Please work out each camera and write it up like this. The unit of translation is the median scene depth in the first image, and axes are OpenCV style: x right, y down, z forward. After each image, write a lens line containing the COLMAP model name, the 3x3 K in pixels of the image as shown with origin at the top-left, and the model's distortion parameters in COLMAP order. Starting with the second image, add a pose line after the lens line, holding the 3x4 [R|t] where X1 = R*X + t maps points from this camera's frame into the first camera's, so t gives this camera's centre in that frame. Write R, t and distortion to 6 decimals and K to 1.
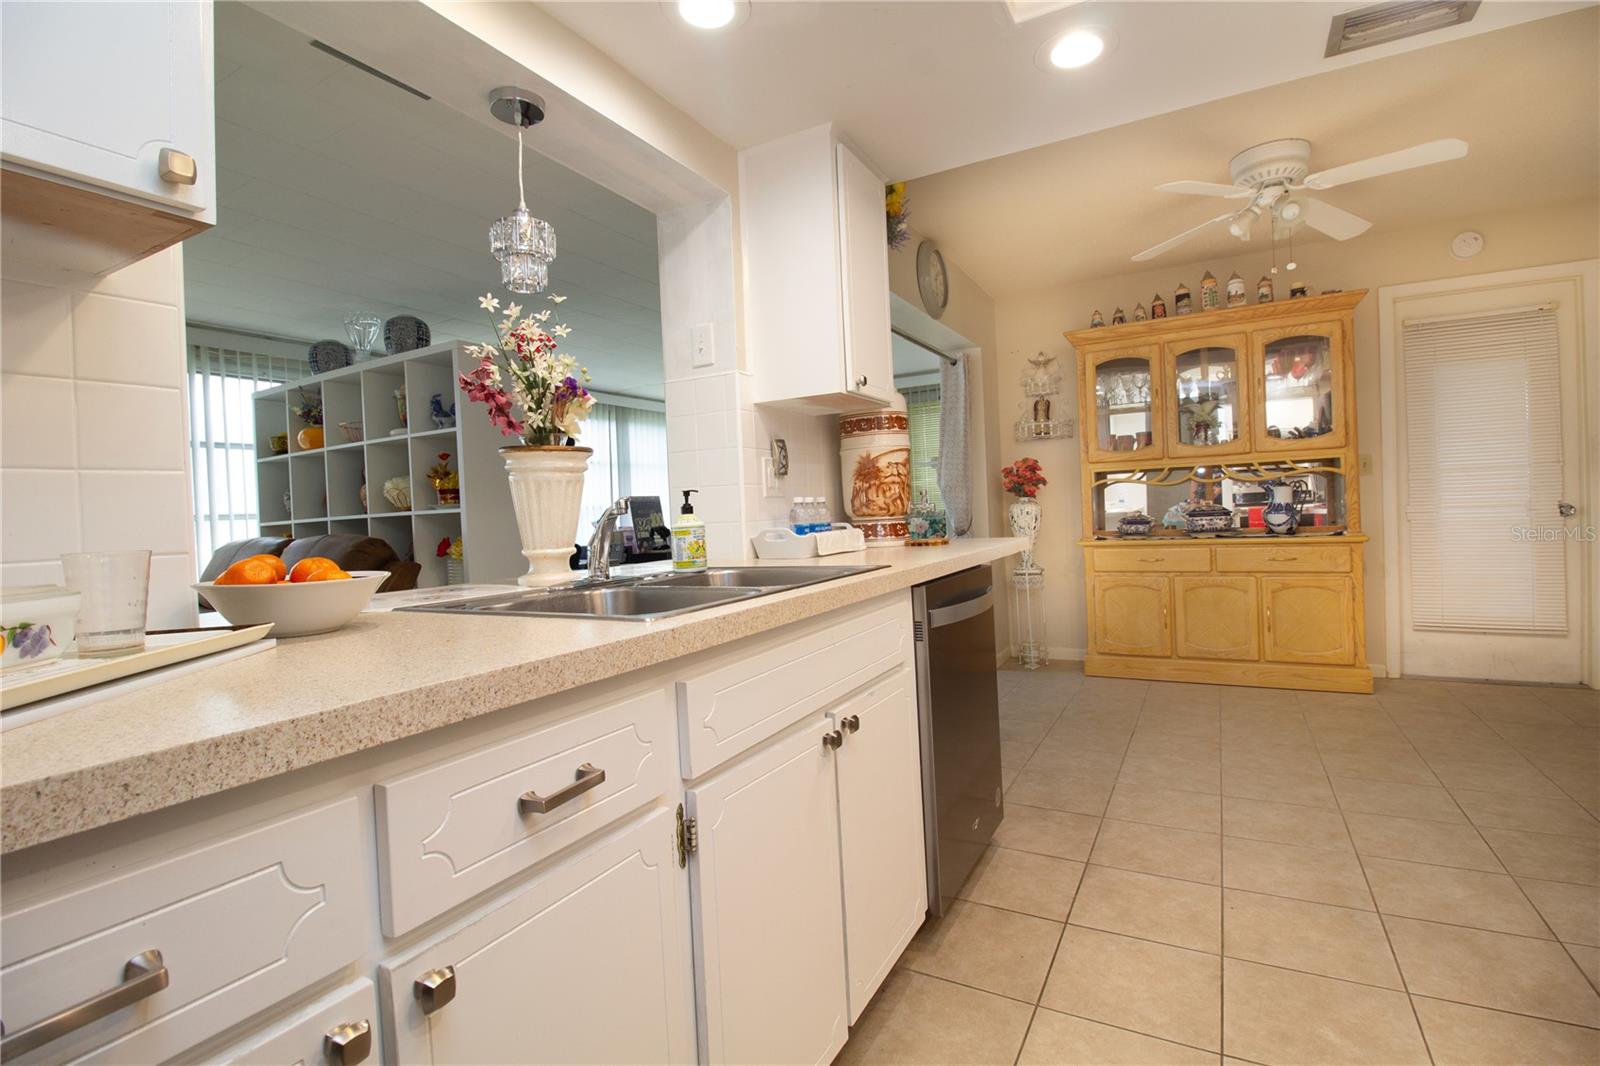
lens RADIAL K [[736.5, 0, 802.1], [0, 736.5, 528.6], [0, 0, 1]] dist [-0.008883, -0.004569]
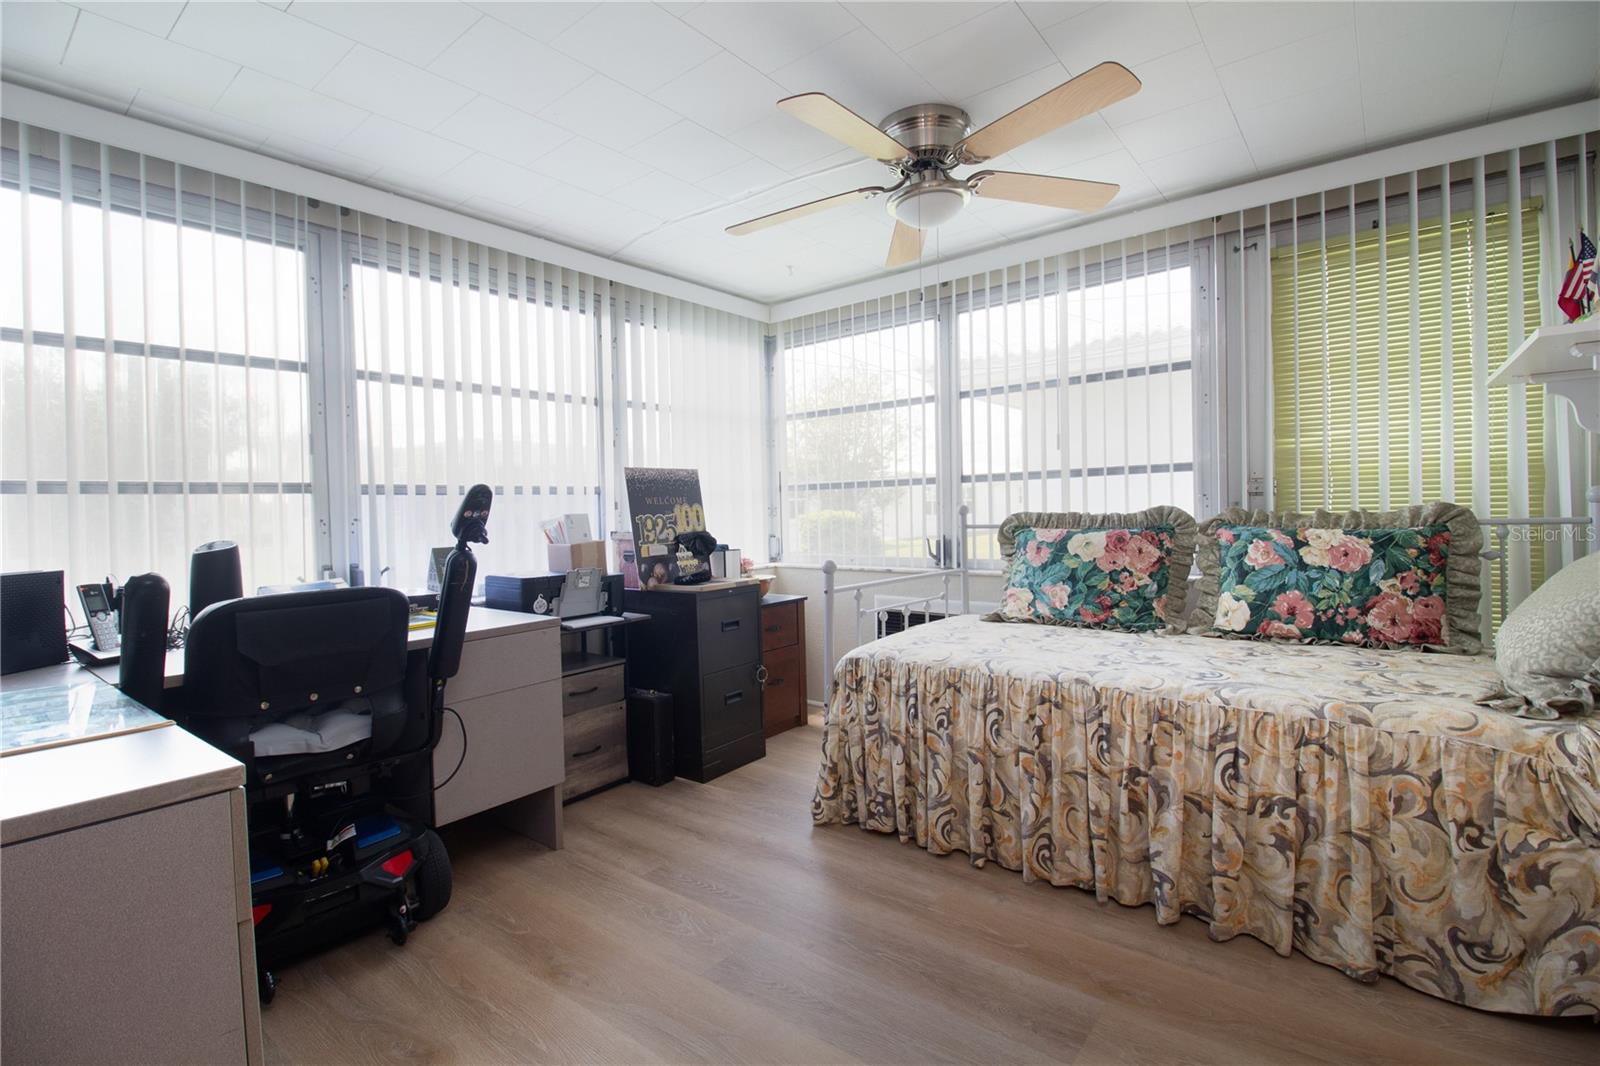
lens RADIAL K [[736.5, 0, 799.7], [0, 736.5, 533.3], [0, 0, 1]] dist [-0.008883, -0.004569]
pose [[0.989641, 0.027803, -0.140845, -0.059408], [-0.027846, 0.999611, 0.001663, -0.005165], [0.140837, 0.002276, 0.990030, 0.549033]]
